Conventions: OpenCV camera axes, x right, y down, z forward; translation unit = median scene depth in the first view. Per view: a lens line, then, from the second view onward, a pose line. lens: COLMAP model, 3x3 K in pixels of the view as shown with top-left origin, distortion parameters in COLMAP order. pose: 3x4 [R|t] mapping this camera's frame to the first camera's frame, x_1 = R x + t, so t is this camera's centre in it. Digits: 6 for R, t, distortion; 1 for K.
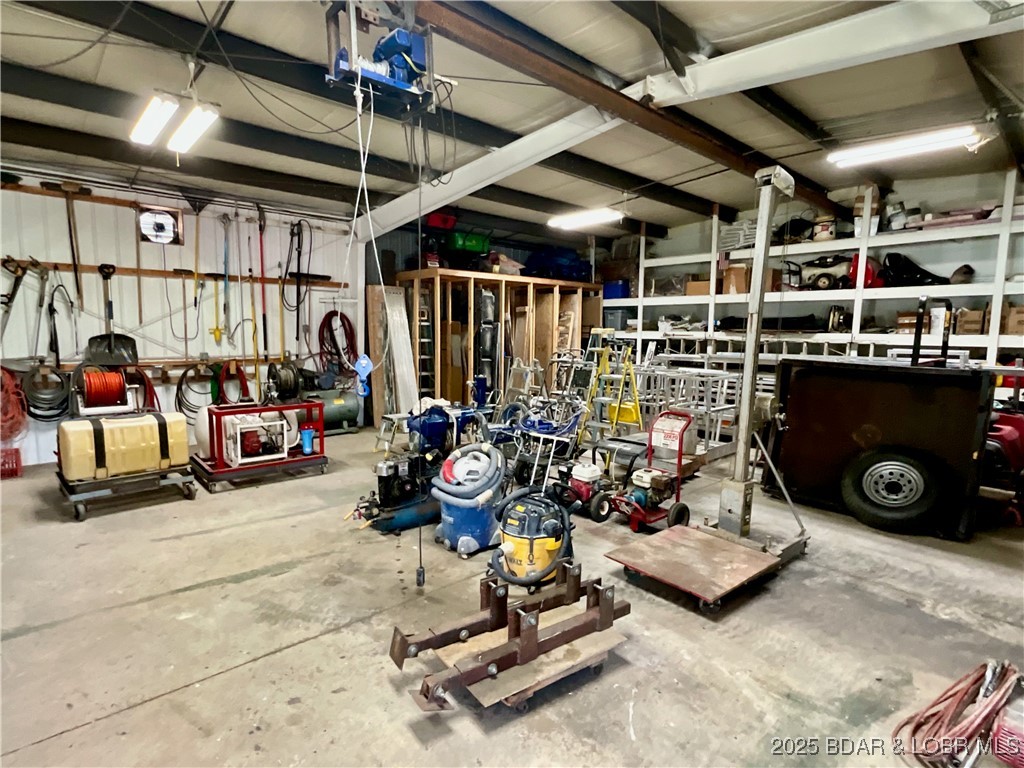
lens RADIAL K [[533.3, 0, 510.5], [0, 533.3, 384.9], [0, 0, 1]] dist [-0.016606, 0.015172]
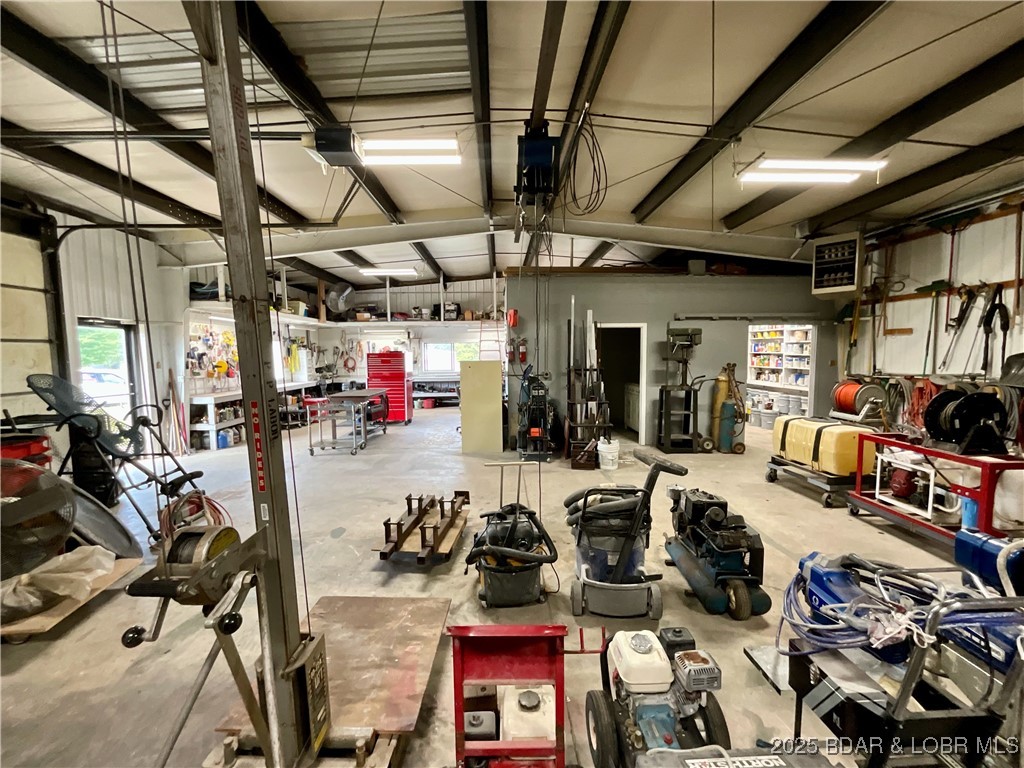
lens RADIAL K [[421.5, 0, 510.9], [0, 421.5, 383.9], [0, 0, 1]] dist [-0.002575, 0.001625]
pose [[-0.654448, 0.054831, -0.754116, 0.317706], [-0.073361, 0.988057, 0.135505, -0.070775], [0.752539, 0.144004, -0.642610, 0.751979]]
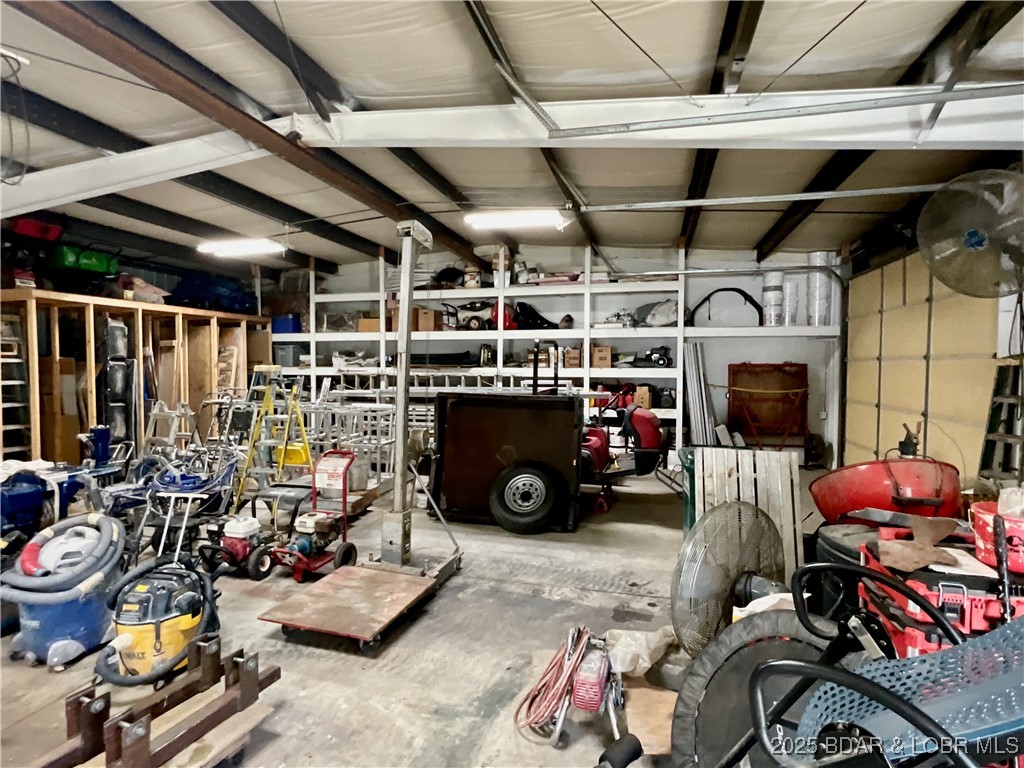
lens RADIAL K [[533.3, 0, 510.7], [0, 533.3, 384.8], [0, 0, 1]] dist [-0.016606, 0.015172]
pose [[0.841549, -0.028483, 0.539430, 0.031993], [0.062669, 0.997014, -0.045124, -0.004155], [-0.536534, 0.071780, 0.840821, -0.008804]]
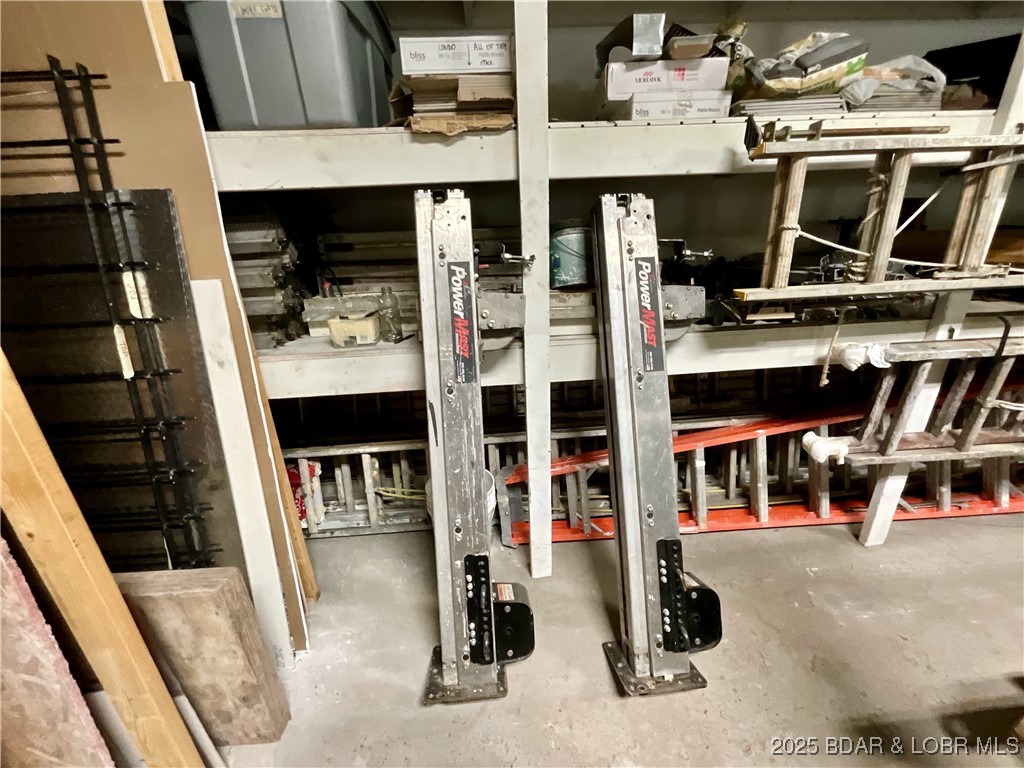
lens RADIAL K [[421.5, 0, 511.7], [0, 421.5, 381.7], [0, 0, 1]] dist [-0.002575, 0.001625]
pose [[0.626255, -0.282009, 0.726826, 0.207138], [0.131308, 0.957120, 0.258224, -0.095978], [-0.768481, -0.066276, 0.636431, 1.401503]]
